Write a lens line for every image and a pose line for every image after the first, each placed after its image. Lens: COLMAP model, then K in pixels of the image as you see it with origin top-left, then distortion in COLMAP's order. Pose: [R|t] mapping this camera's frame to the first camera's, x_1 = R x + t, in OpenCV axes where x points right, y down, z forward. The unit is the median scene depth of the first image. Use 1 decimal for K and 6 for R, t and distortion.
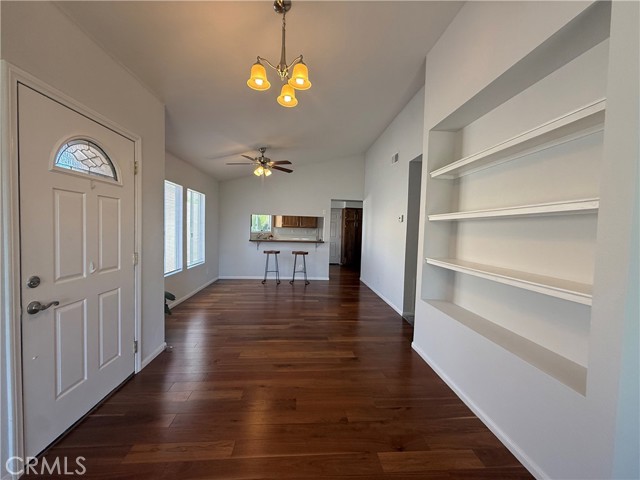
lens RADIAL K [[256.8, 0, 320.3], [0, 256.8, 240.6], [0, 0, 1]] dist [-0.003359, 0.000277]
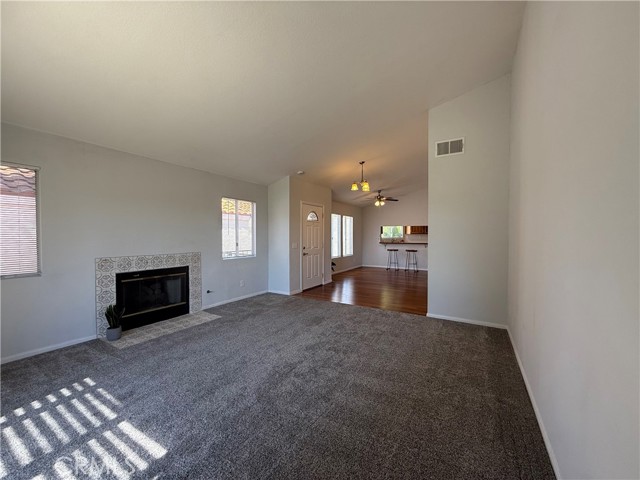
lens RADIAL K [[256.8, 0, 317.4], [0, 256.8, 240.4], [0, 0, 1]] dist [-0.003359, 0.000277]
pose [[0.810389, -0.018236, -0.585608, 0.336583], [-0.002453, 0.999401, -0.034517, 0.038417], [0.585886, 0.029409, 0.809859, -0.501295]]
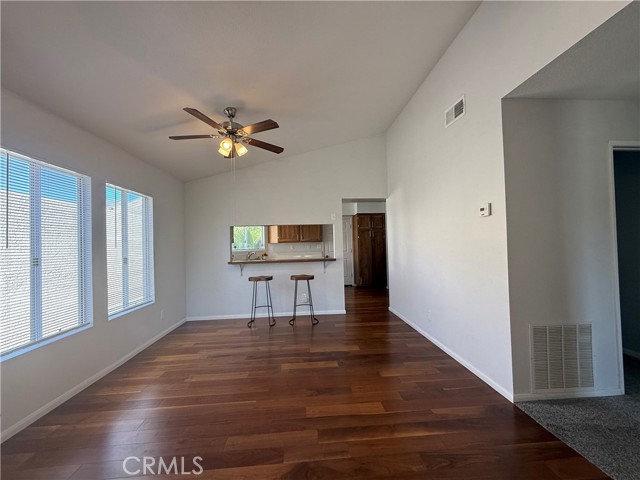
lens RADIAL K [[256.8, 0, 321.0], [0, 256.8, 240.4], [0, 0, 1]] dist [-0.003359, 0.000277]
pose [[0.998461, -0.055352, -0.003457, -0.020377], [0.055038, 0.996611, -0.061128, -0.005281], [0.006829, 0.060844, 0.998124, 0.301219]]
